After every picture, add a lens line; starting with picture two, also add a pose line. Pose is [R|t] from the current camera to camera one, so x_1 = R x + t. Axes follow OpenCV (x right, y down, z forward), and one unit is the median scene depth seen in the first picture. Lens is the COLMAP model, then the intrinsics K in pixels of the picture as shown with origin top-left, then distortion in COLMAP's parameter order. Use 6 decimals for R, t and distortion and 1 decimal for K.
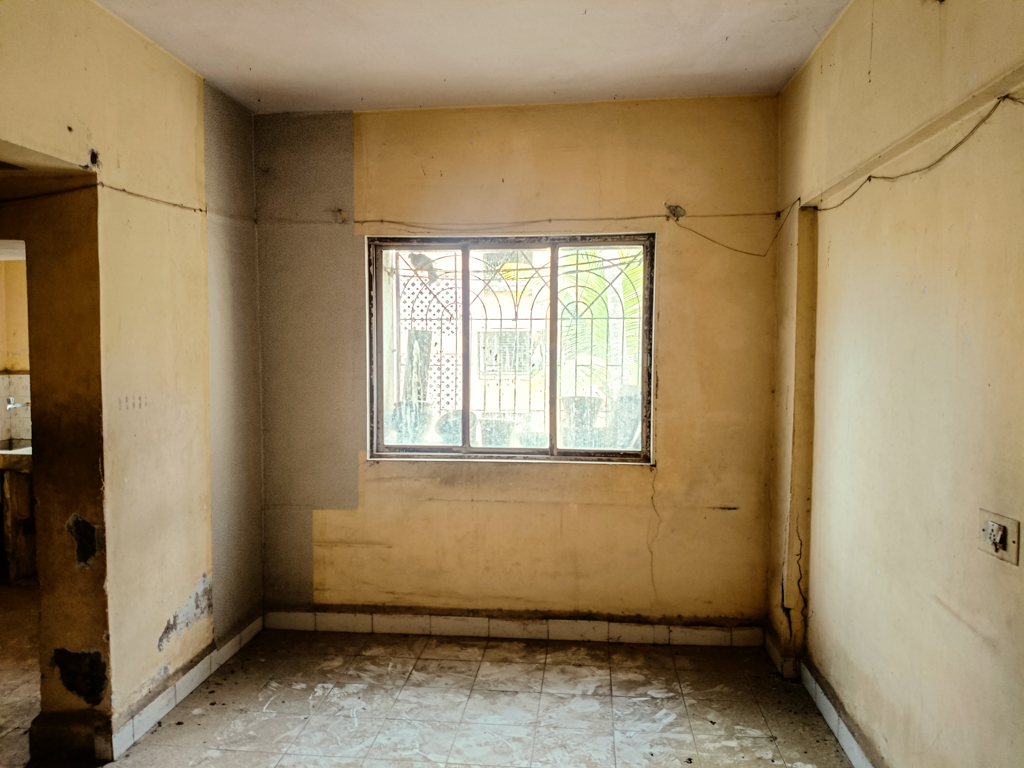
lens RADIAL K [[781.4, 0, 514.8], [0, 781.4, 374.7], [0, 0, 1]] dist [0.045810, -0.090601]
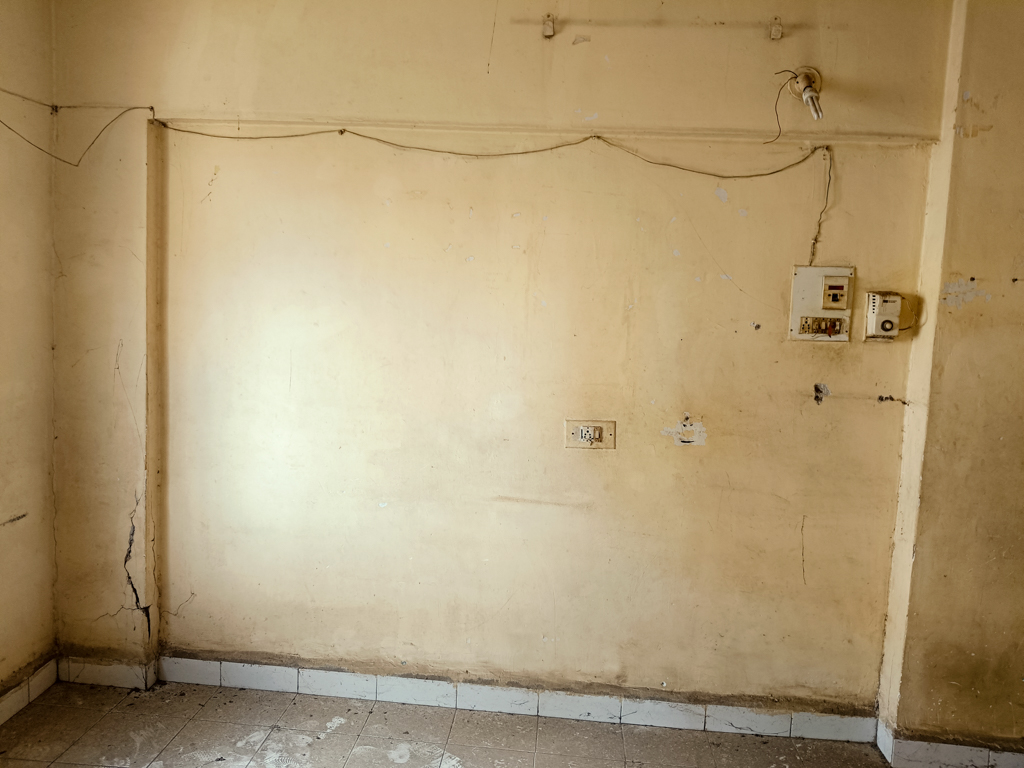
lens RADIAL K [[781.4, 0, 496.8], [0, 781.4, 368.7], [0, 0, 1]] dist [0.045810, -0.090601]
pose [[-0.009510, -0.095232, 0.995410, -0.463925], [-0.001491, 0.995455, 0.095222, -0.033860], [-0.999954, -0.000579, -0.009609, 0.642300]]
